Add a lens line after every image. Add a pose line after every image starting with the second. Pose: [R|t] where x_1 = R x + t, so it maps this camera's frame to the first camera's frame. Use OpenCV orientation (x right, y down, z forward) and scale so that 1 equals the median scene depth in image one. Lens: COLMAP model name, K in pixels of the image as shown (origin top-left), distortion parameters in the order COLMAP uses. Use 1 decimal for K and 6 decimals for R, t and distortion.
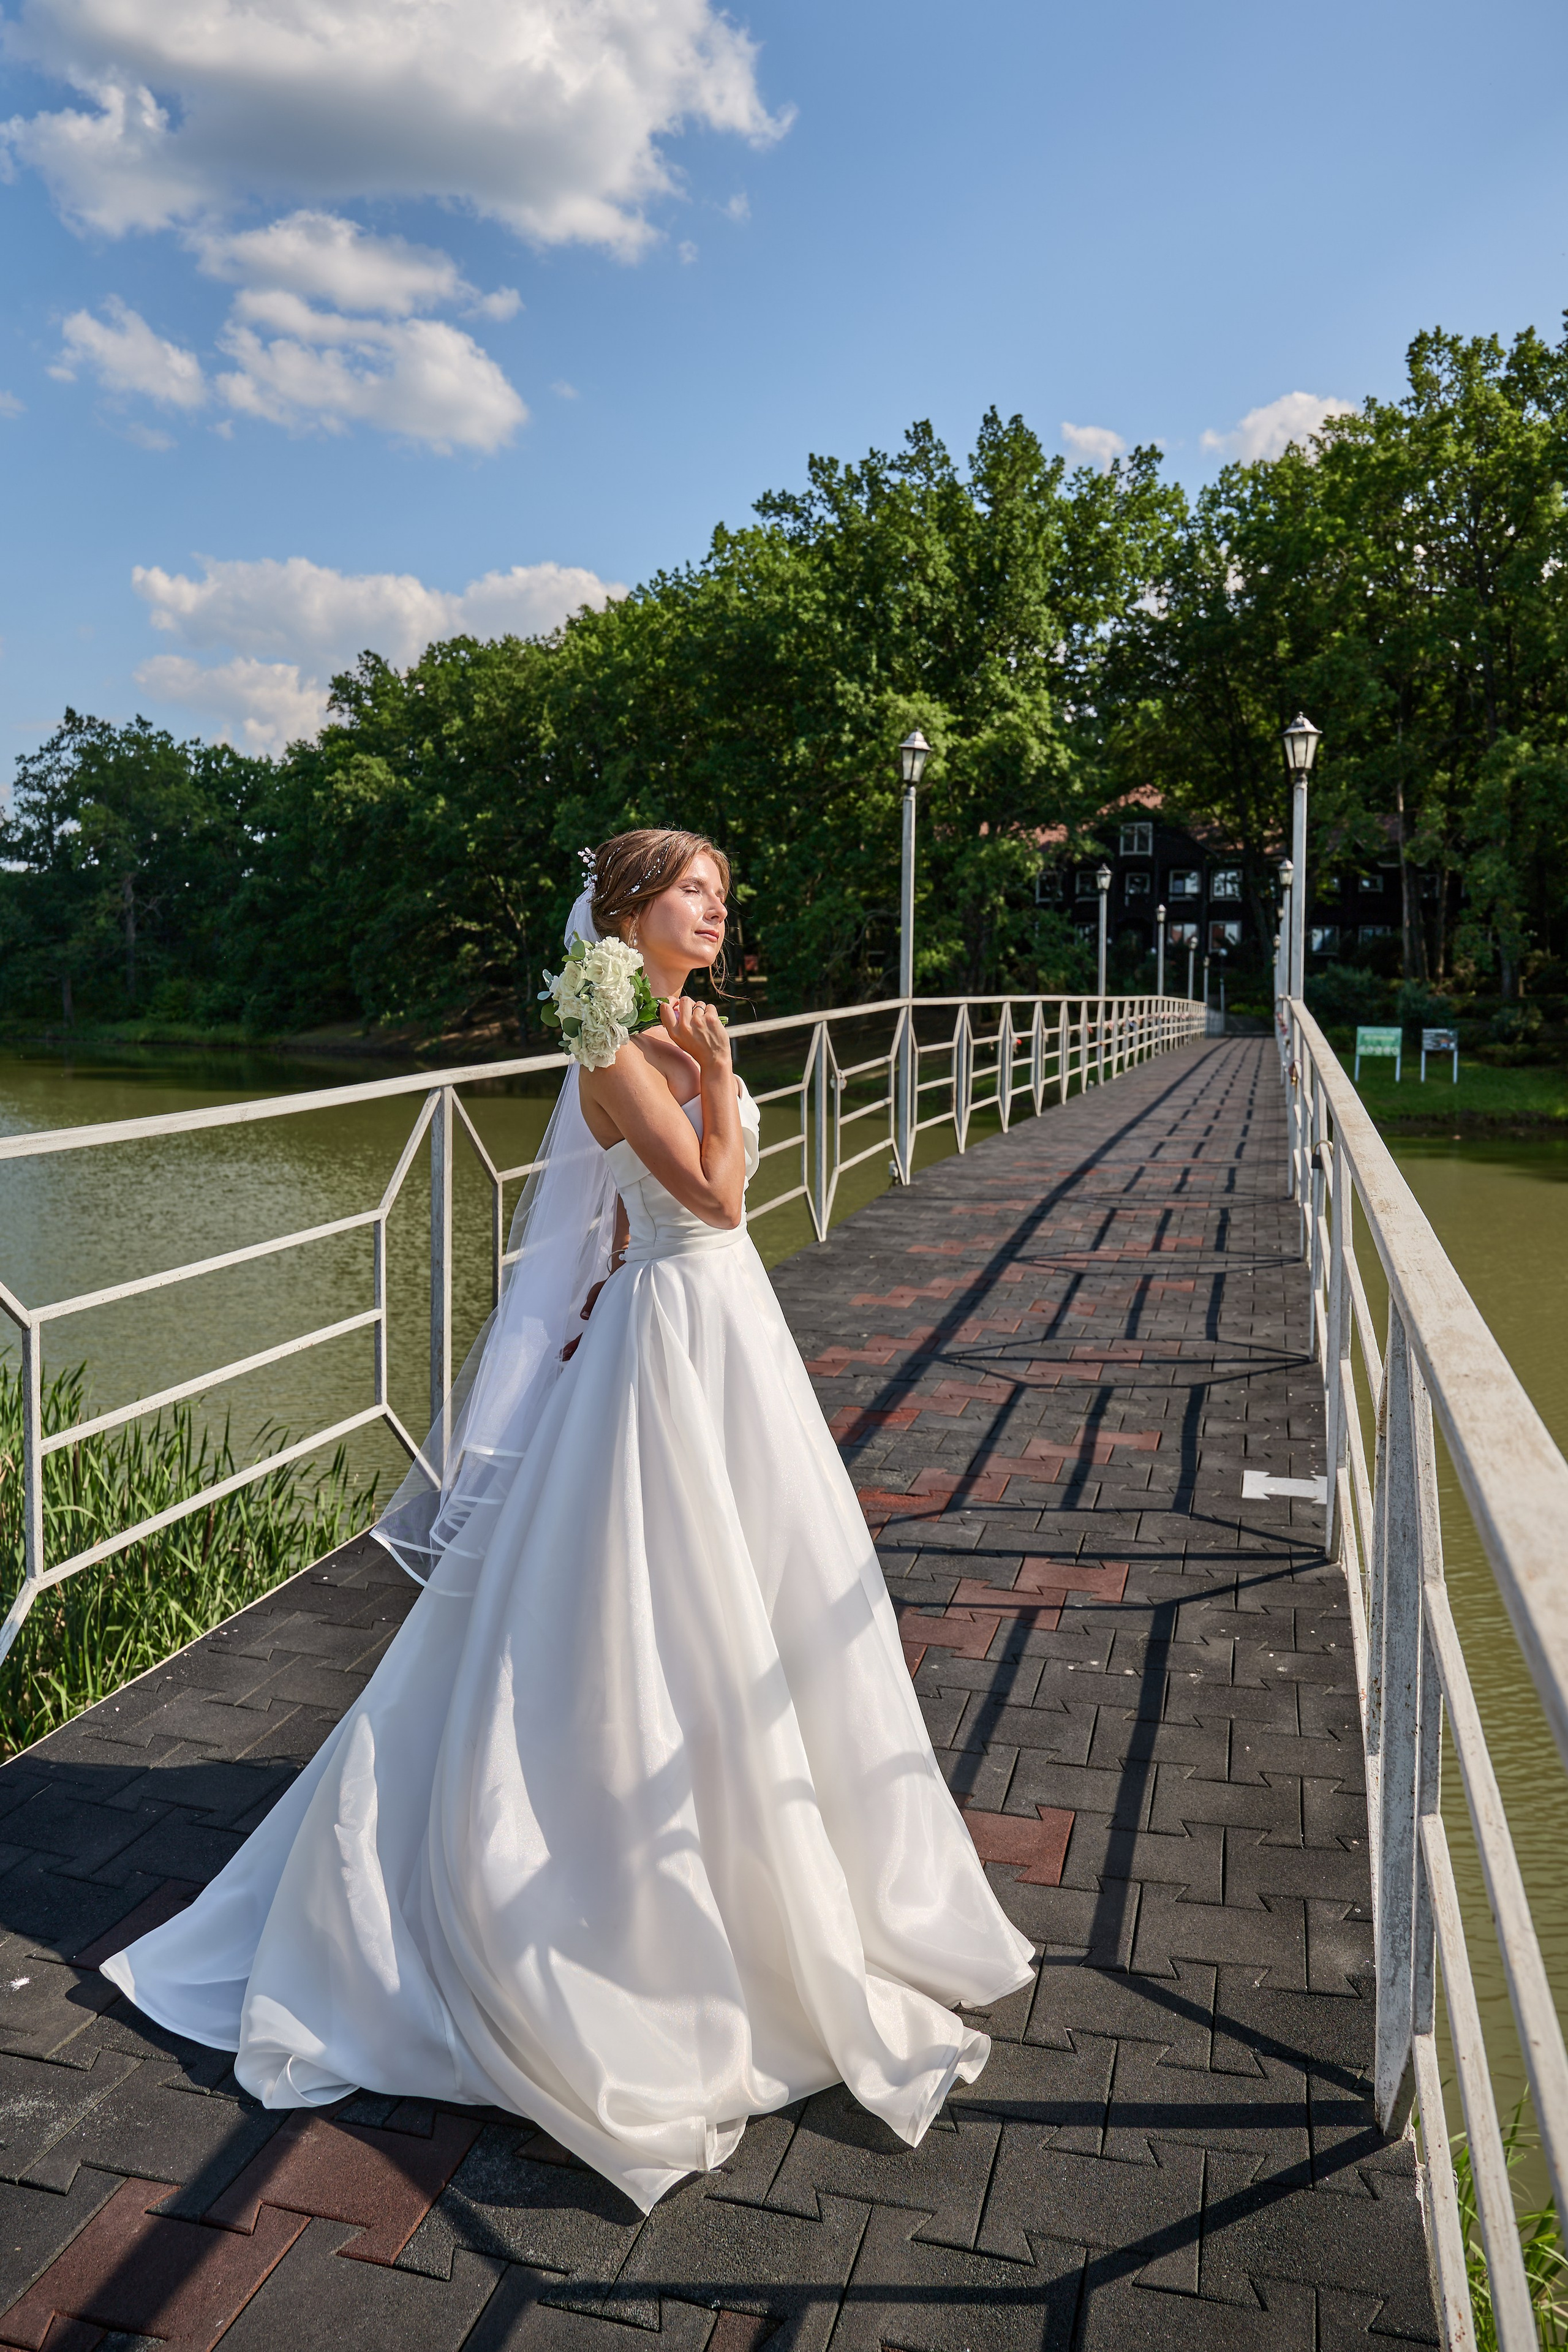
lens RADIAL K [[1832.1, 0, 773.5], [0, 1832.1, 1089.2], [0, 0, 1]] dist [-0.002837, -0.016426]
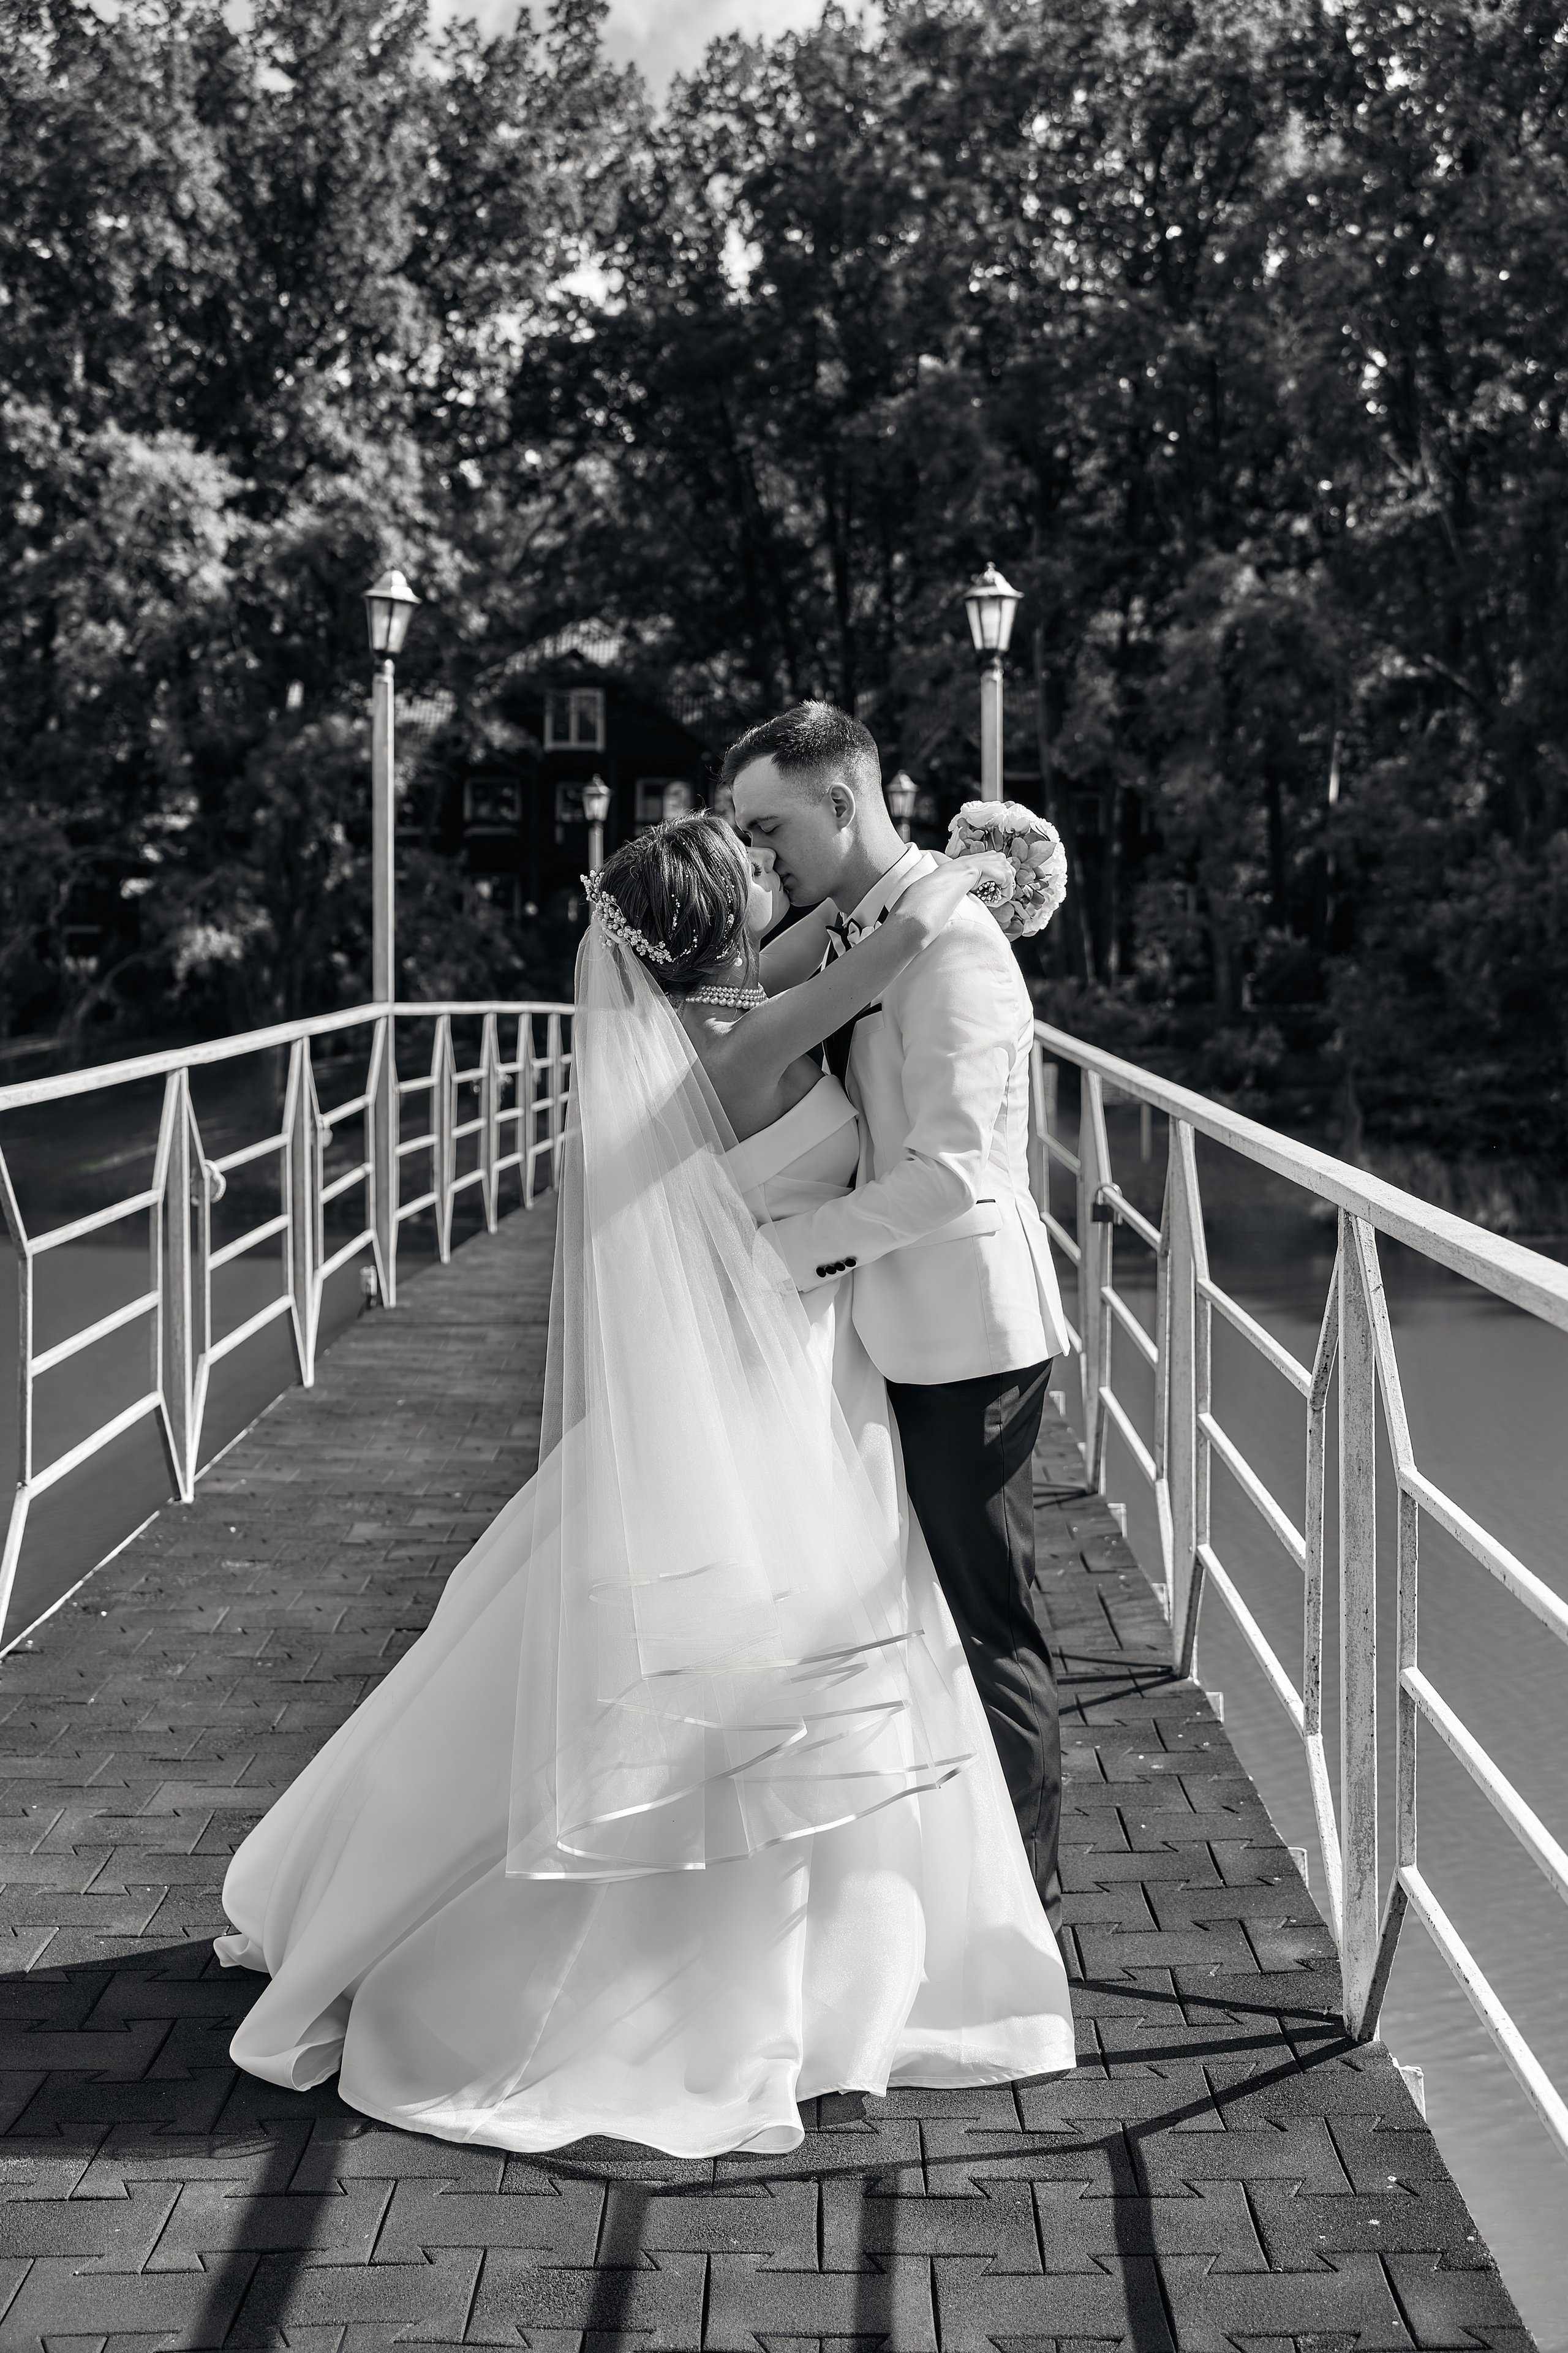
lens RADIAL K [[4662.1, 0, 794.6], [0, 4662.1, 1180.1], [0, 0, 1]] dist [0.154899, 0.000000]
pose [[0.948595, -0.014348, 0.316166, -0.185212], [0.021212, 0.999608, -0.018280, 0.025886], [-0.315780, 0.024047, 0.948528, -0.333577]]
